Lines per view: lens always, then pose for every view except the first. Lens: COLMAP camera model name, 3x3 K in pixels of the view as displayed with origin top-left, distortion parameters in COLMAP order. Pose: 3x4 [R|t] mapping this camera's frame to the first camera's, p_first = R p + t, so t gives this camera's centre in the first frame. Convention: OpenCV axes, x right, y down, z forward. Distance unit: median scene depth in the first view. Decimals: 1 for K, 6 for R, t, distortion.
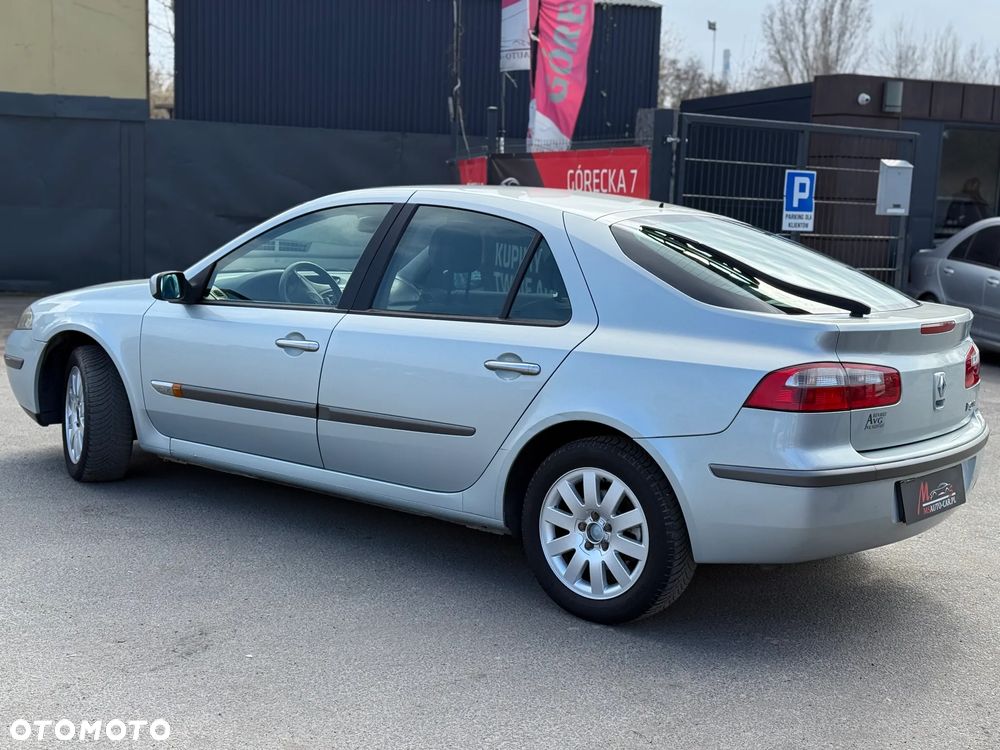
lens RADIAL K [[1393.5, 0, 500.0], [0, 1393.5, 375.0], [0, 0, 1]] dist [0.142761, -0.127976]
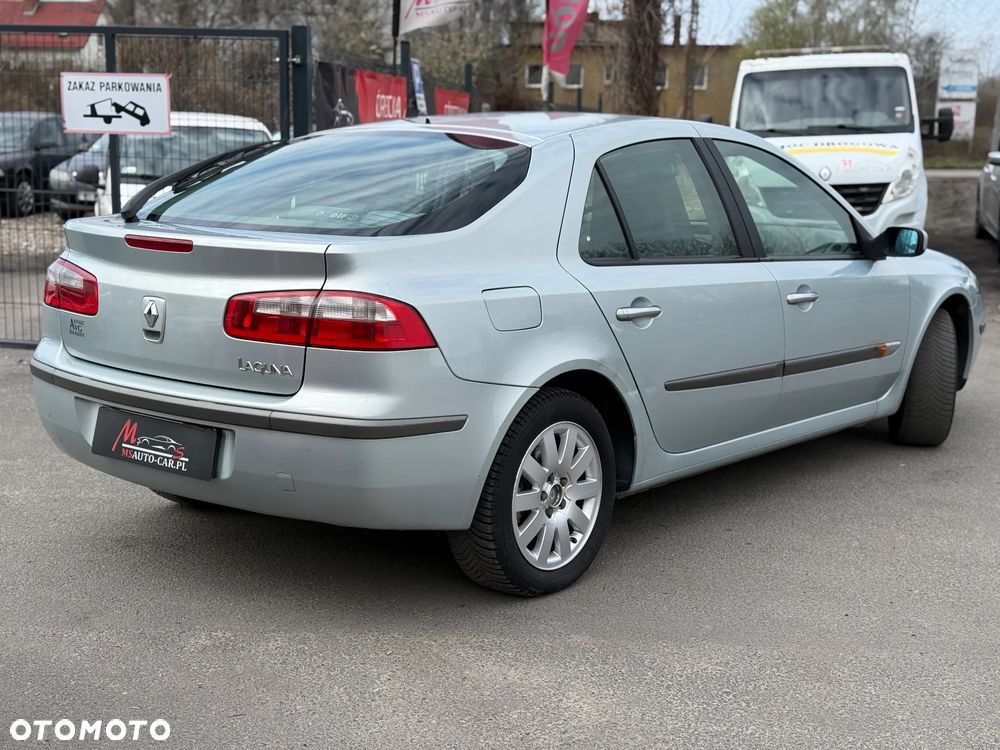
lens RADIAL K [[1393.5, 0, 500.0], [0, 1393.5, 375.0], [0, 0, 1]] dist [0.142761, -0.127976]
pose [[-0.035411, 0.124870, -0.991541, 0.998326], [-0.131079, 0.983012, 0.128477, -0.079073], [0.990739, 0.134519, -0.018442, 1.085641]]
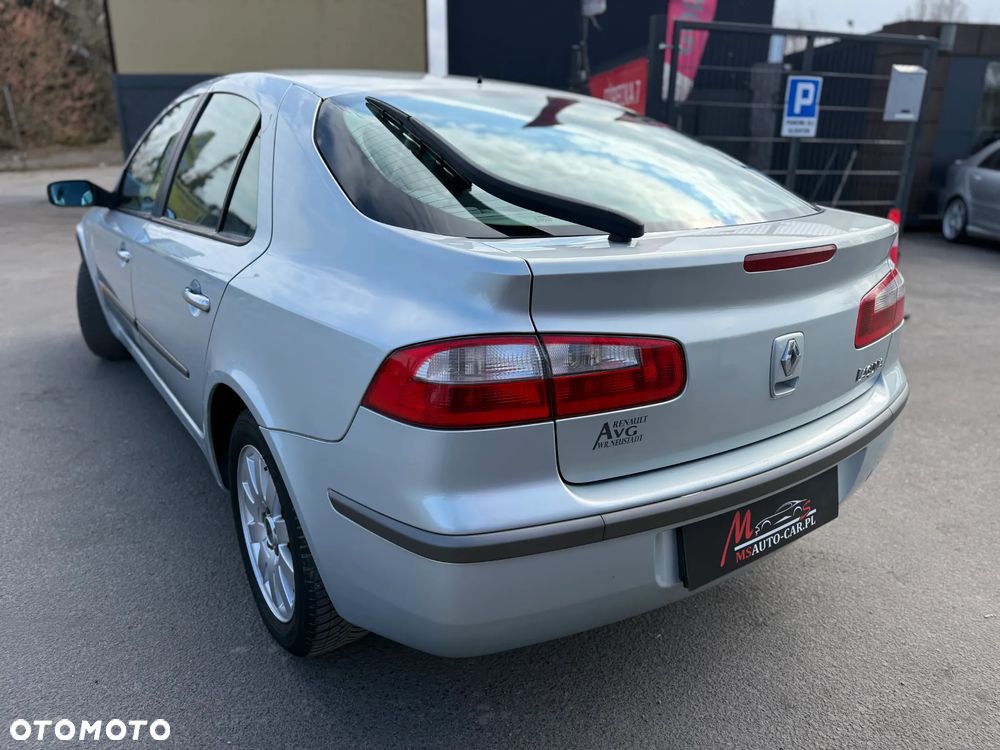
lens RADIAL K [[698.1, 0, 500.0], [0, 698.1, 375.0], [0, 0, 1]] dist [0.110997, -0.153606]
pose [[0.957239, 0.063756, -0.282186, 0.248885], [-0.010308, 0.982311, 0.186972, -0.035017], [0.289115, -0.176068, 0.940964, 0.605314]]
